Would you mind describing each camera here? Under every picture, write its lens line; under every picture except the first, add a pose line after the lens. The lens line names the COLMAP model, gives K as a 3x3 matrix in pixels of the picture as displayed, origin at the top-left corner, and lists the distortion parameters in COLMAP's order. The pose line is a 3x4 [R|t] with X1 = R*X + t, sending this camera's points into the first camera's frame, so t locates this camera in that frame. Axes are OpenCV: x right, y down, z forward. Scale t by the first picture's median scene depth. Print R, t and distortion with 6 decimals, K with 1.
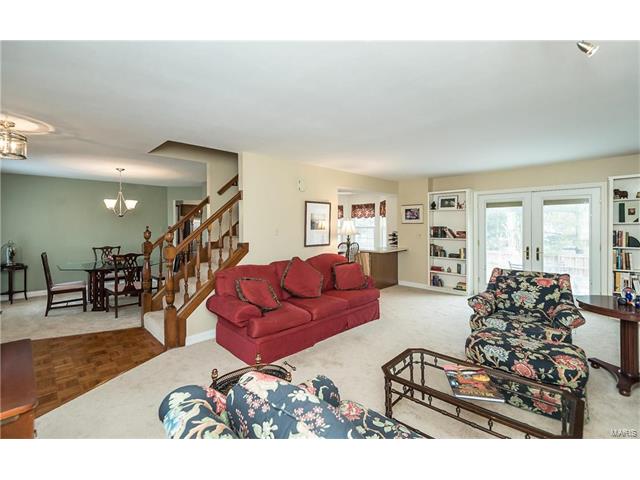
lens RADIAL K [[294.2, 0, 331.6], [0, 294.2, 218.1], [0, 0, 1]] dist [0.013254, -0.010455]
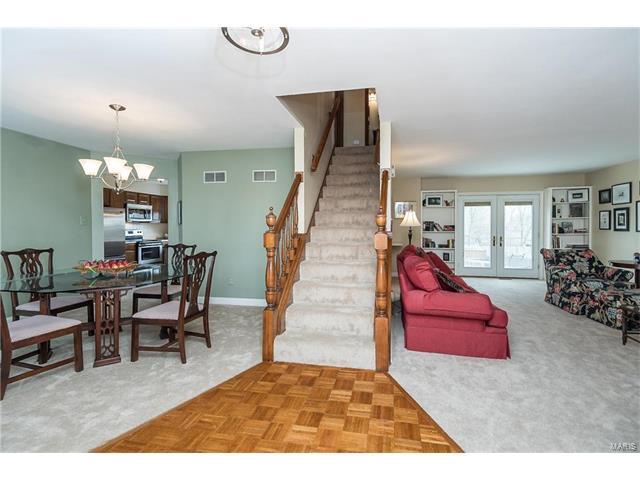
lens RADIAL K [[294.2, 0, 348.5], [0, 294.2, 231.8], [0, 0, 1]] dist [0.013254, -0.010455]
pose [[0.828574, -0.006082, 0.559847, -0.569003], [-0.013411, 0.999438, 0.030706, 0.040911], [-0.559720, -0.032950, 0.828027, 0.248568]]
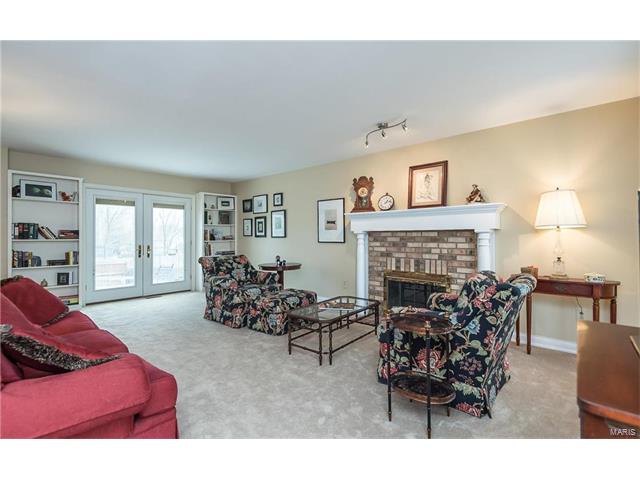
lens RADIAL K [[294.2, 0, 322.9], [0, 294.2, 233.0], [0, 0, 1]] dist [0.013254, -0.010455]
pose [[-0.045007, 0.016493, 0.998851, -0.378064], [-0.017514, 0.999697, -0.017296, 0.055176], [-0.998833, -0.018272, -0.044704, 0.367757]]
